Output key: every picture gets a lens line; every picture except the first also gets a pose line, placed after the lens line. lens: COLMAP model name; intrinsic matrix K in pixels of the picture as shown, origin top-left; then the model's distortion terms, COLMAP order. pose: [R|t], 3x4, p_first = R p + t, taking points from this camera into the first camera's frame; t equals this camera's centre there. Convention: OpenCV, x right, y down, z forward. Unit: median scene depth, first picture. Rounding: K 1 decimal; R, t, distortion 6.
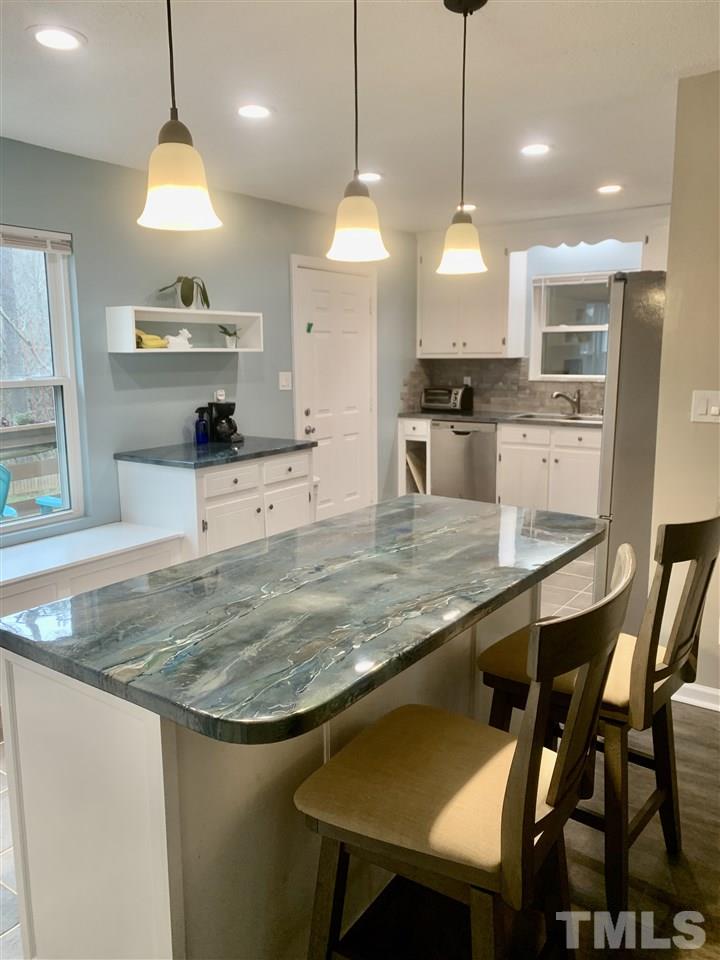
lens RADIAL K [[746.4, 0, 362.8], [0, 746.4, 472.0], [0, 0, 1]] dist [0.094533, -0.154824]
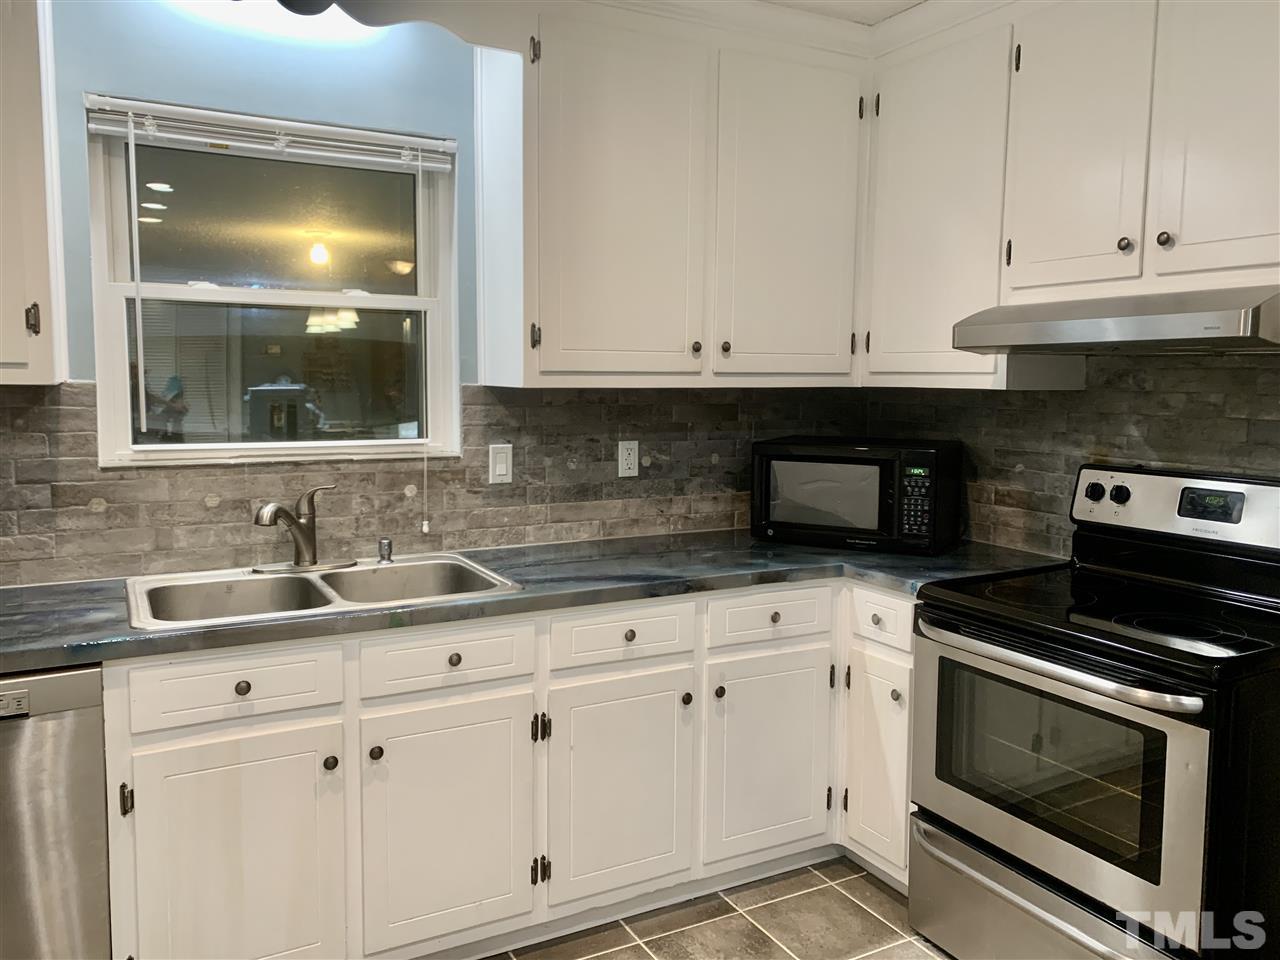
lens RADIAL K [[999.0, 0, 642.2], [0, 999.0, 464.5], [0, 0, 1]] dist [0.022205, 0.004387]
pose [[0.459591, -0.072866, 0.885136, -0.018218], [0.132862, 0.991055, 0.012600, -0.103330], [-0.878137, 0.111810, 0.465161, 0.665036]]
